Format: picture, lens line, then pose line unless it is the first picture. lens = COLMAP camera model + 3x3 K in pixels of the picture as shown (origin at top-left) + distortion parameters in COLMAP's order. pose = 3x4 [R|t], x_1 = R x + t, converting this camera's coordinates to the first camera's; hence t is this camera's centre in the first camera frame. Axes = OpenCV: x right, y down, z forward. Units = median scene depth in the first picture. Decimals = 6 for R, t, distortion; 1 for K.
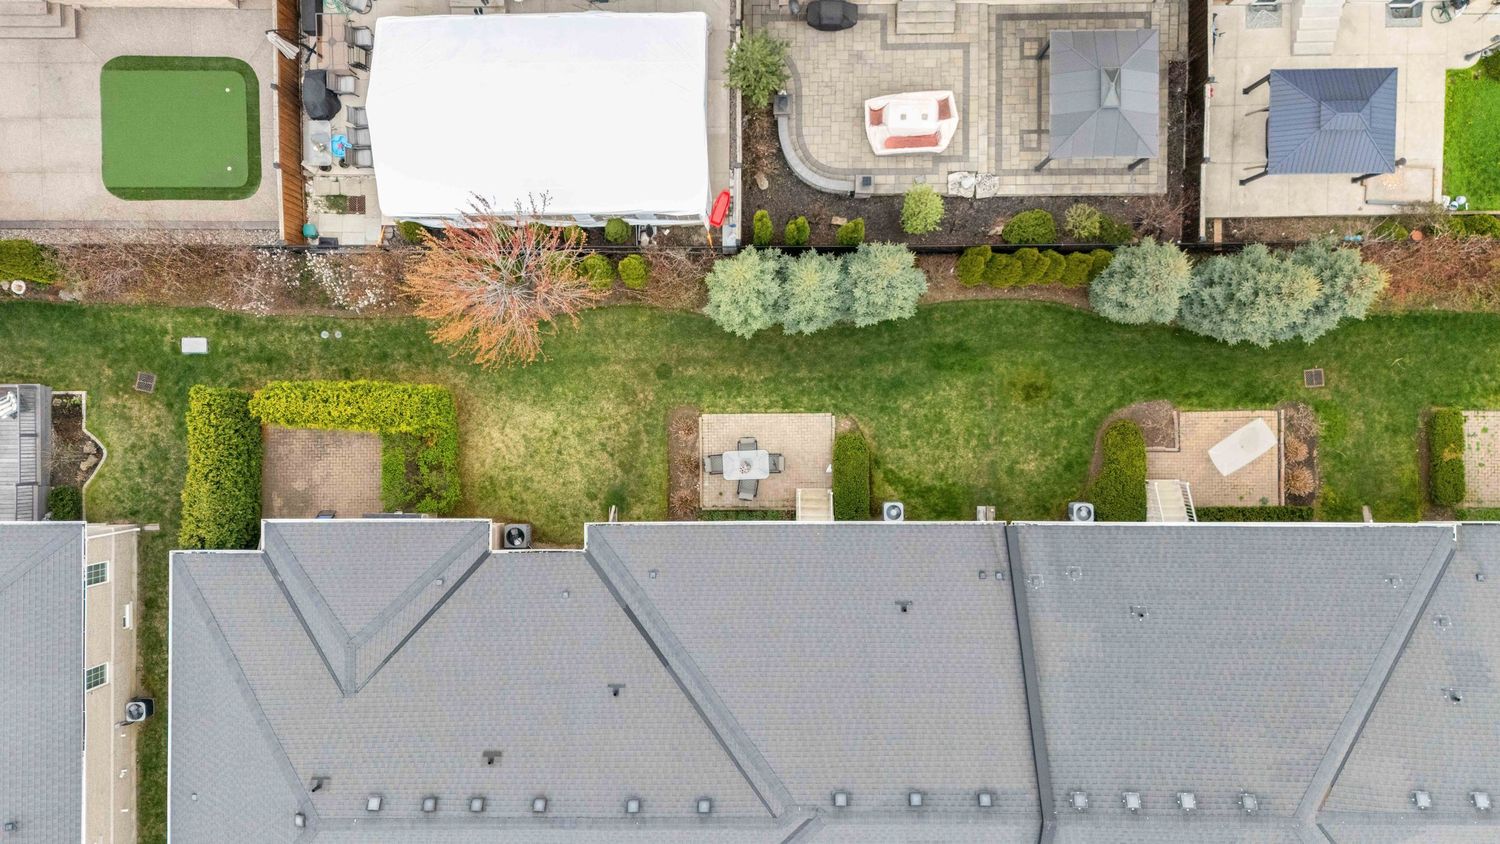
lens RADIAL K [[1111.9, 0, 753.2], [0, 1111.9, 417.1], [0, 0, 1]] dist [0.096337, -0.106680]
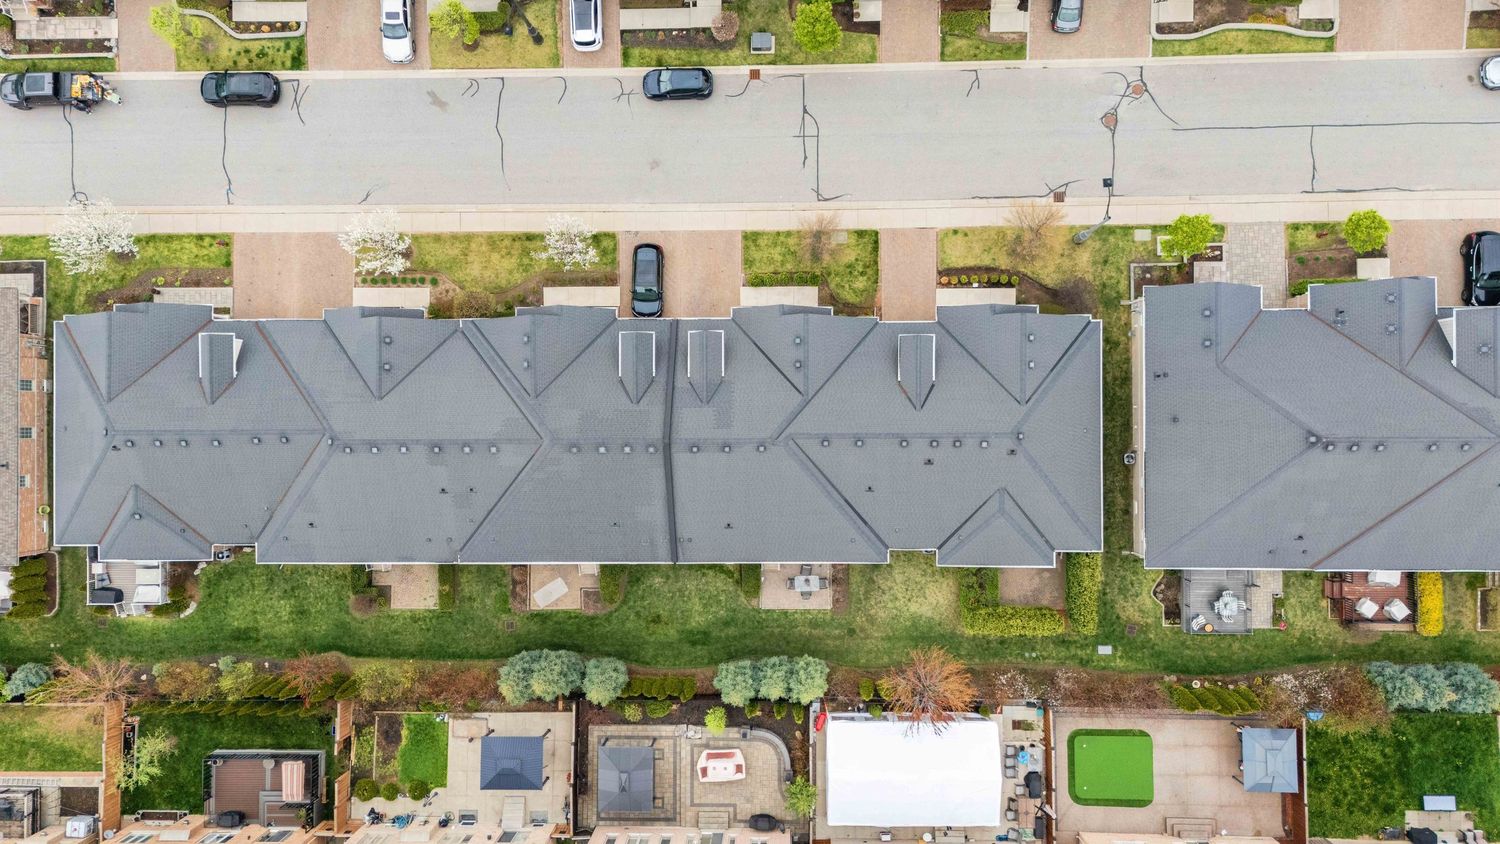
lens RADIAL K [[1085.1, 0, 750.0], [0, 1085.1, 422.0], [0, 0, 1]] dist [0.135673, -0.275401]
pose [[-0.998715, 0.000253, 0.050677, -0.003561], [0.000263, -0.999948, 0.010165, 0.301667], [0.050677, 0.010166, 0.998663, -0.865449]]
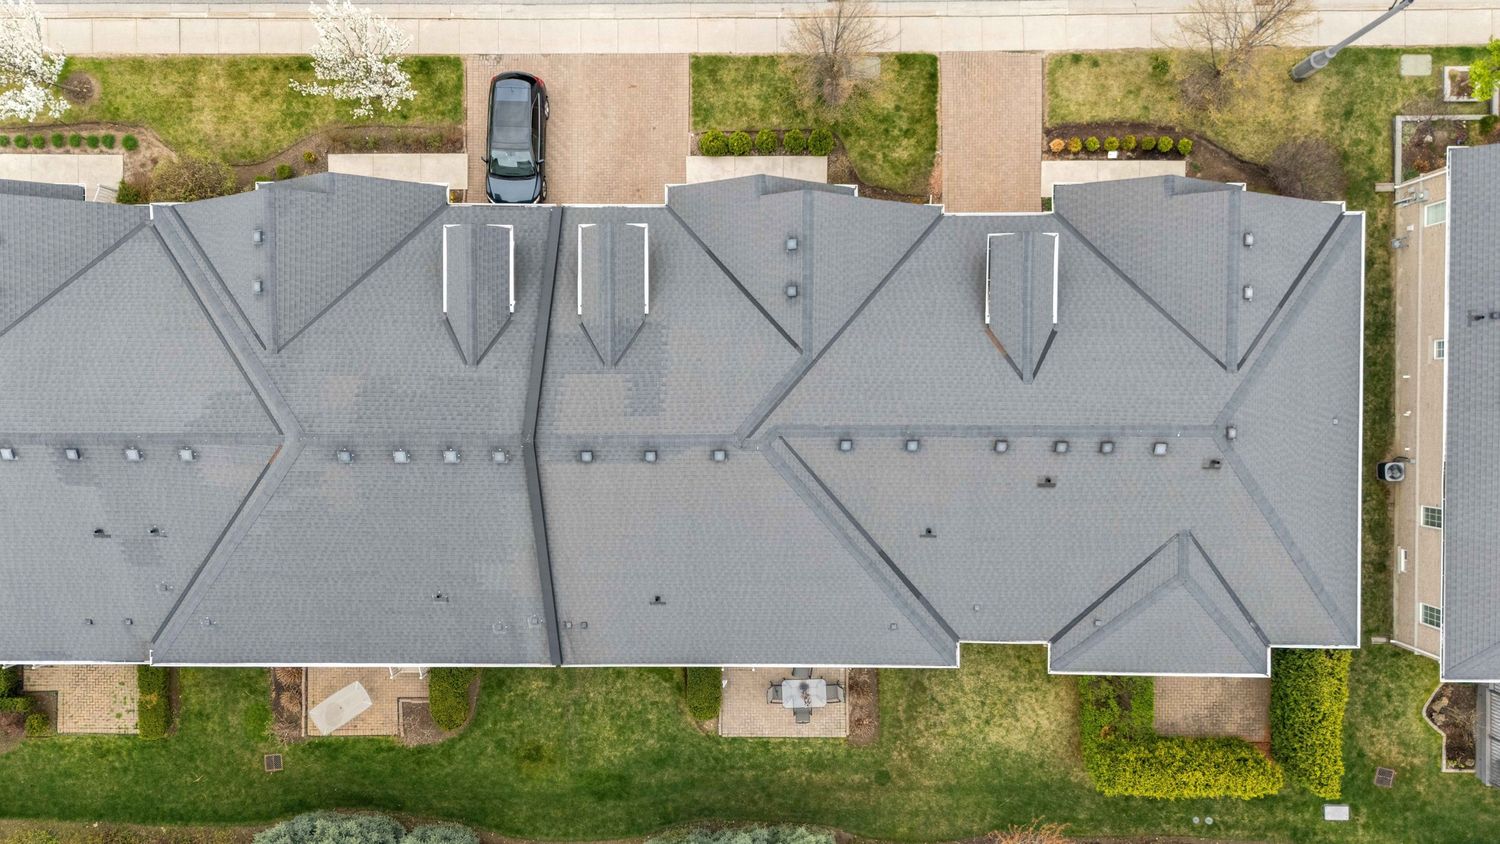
lens RADIAL K [[1110.0, 0, 750.0], [0, 1110.0, 422.0], [0, 0, 1]] dist [0.072691, -0.073587]
pose [[-0.999430, -0.005351, 0.033346, 0.011030], [0.004941, -0.999911, -0.012369, 0.314476], [0.033409, -0.012197, 0.999367, -0.049248]]
